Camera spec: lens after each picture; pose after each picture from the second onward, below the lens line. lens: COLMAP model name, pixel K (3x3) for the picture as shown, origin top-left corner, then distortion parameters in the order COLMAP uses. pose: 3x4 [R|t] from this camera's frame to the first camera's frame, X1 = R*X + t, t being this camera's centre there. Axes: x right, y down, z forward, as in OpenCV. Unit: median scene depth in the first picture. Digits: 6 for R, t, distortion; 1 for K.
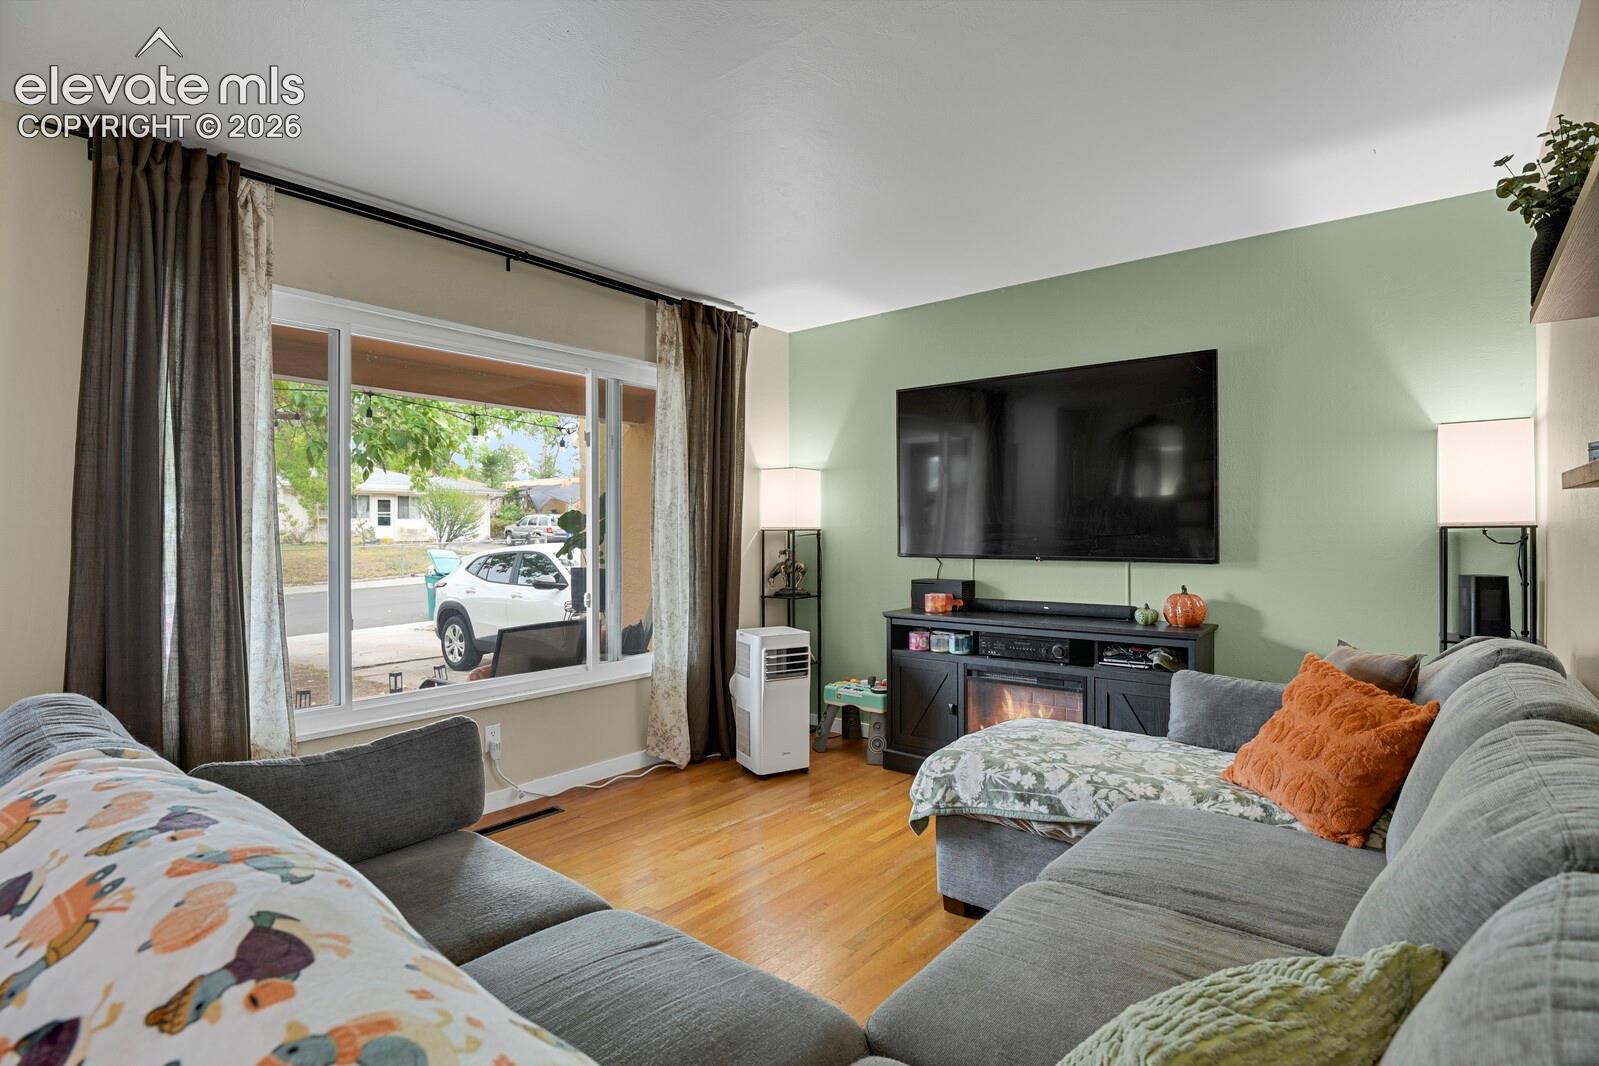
lens RADIAL K [[787.6, 0, 799.5], [0, 787.6, 533.0], [0, 0, 1]] dist [-0.024254, -0.001772]
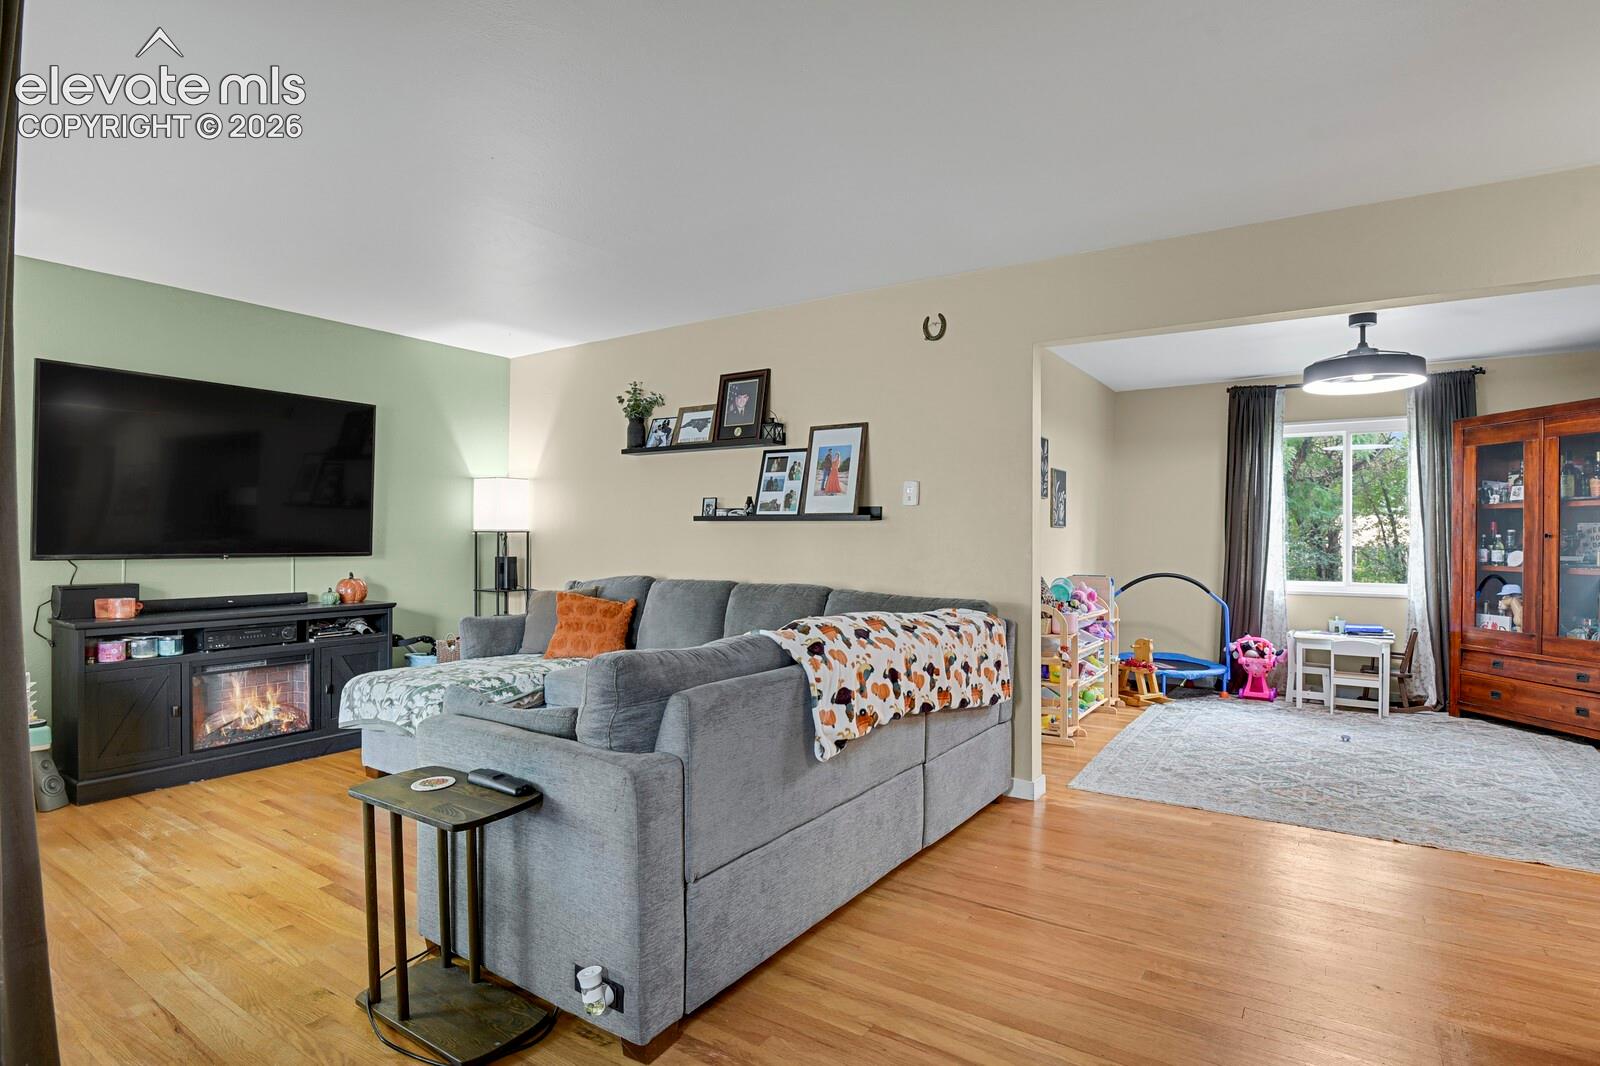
lens RADIAL K [[788.1, 0, 800.0], [0, 788.1, 533.0], [0, 0, 1]] dist [-0.024254, -0.001772]
pose [[-0.070384, 0.005532, 0.997505, -0.948877], [0.002446, 0.999983, -0.005373, 0.007800], [-0.997517, 0.002062, -0.070396, 0.323632]]
